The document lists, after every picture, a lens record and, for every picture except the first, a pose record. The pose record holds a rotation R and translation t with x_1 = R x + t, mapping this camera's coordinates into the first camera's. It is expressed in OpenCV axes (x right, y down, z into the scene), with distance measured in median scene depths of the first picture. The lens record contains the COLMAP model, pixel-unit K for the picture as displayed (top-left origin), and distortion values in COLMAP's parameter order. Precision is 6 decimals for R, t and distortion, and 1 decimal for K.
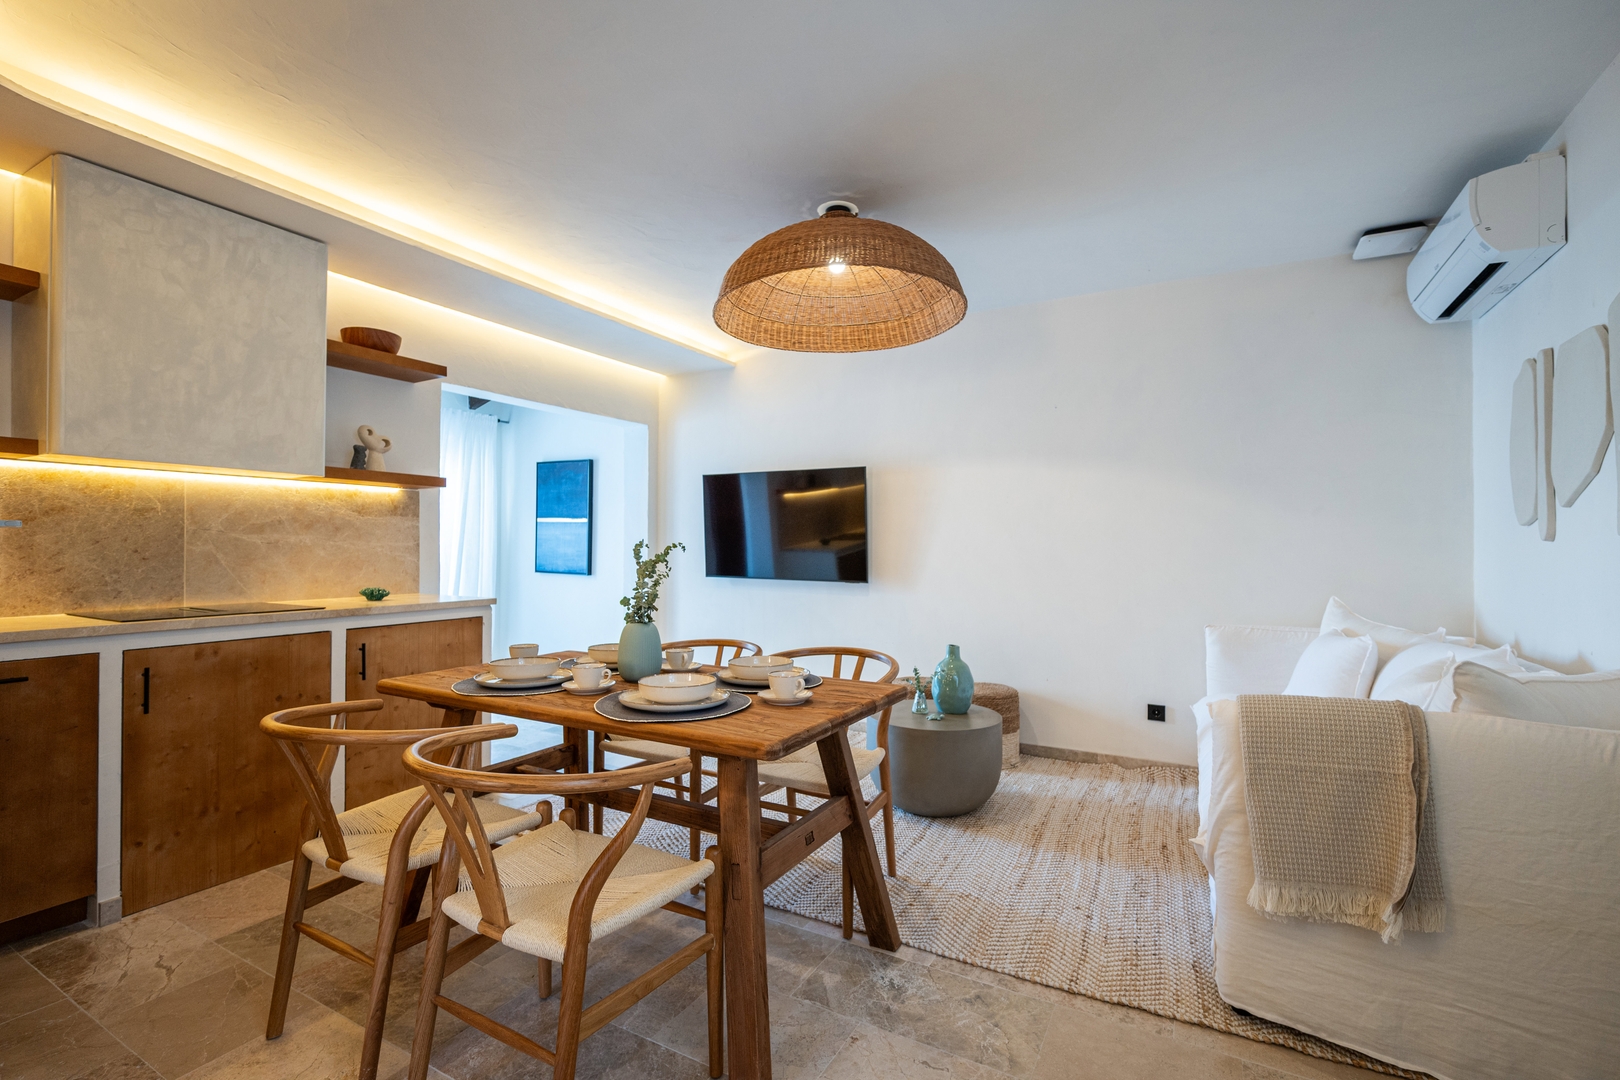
lens RADIAL K [[725.3, 0, 811.1], [0, 725.3, 545.8], [0, 0, 1]] dist [-0.001525, -0.000492]
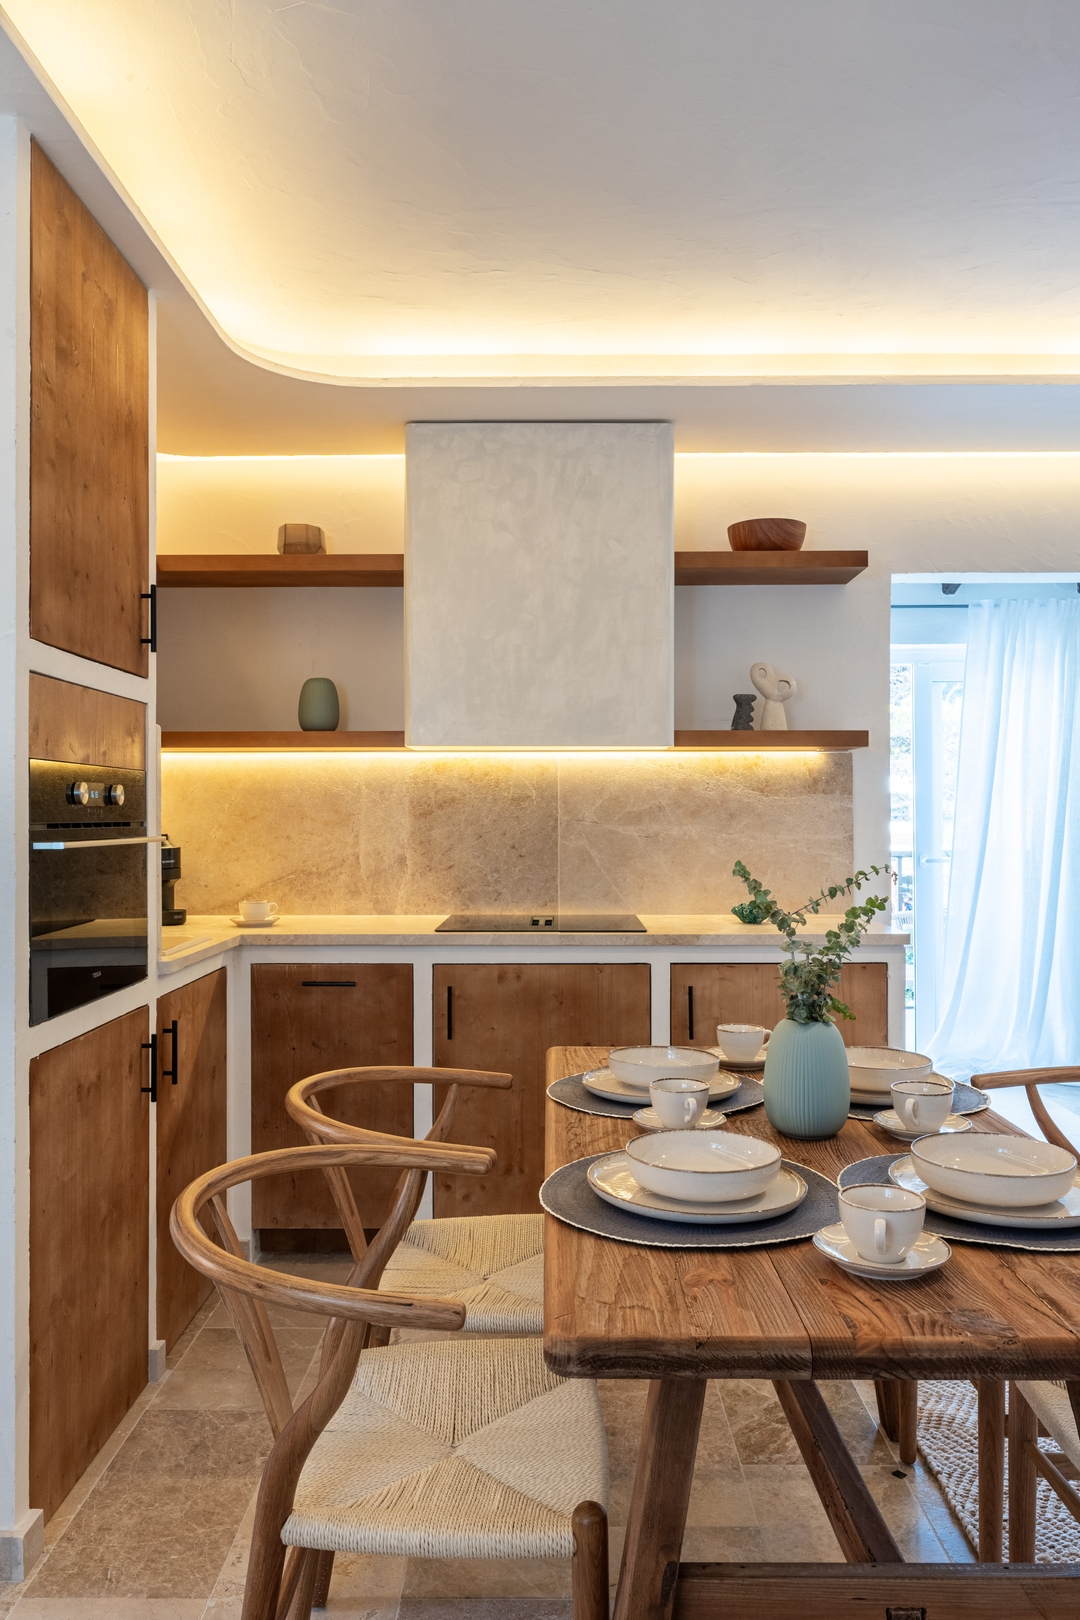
lens RADIAL K [[1190.9, 0, 538.2], [0, 1190.9, 808.0], [0, 0, 1]] dist [-0.006962, 0.000553]
pose [[0.480385, -0.008065, -0.877021, 0.318623], [0.004718, 0.999967, -0.006611, -0.028939], [0.877045, -0.000962, 0.480407, 0.338386]]
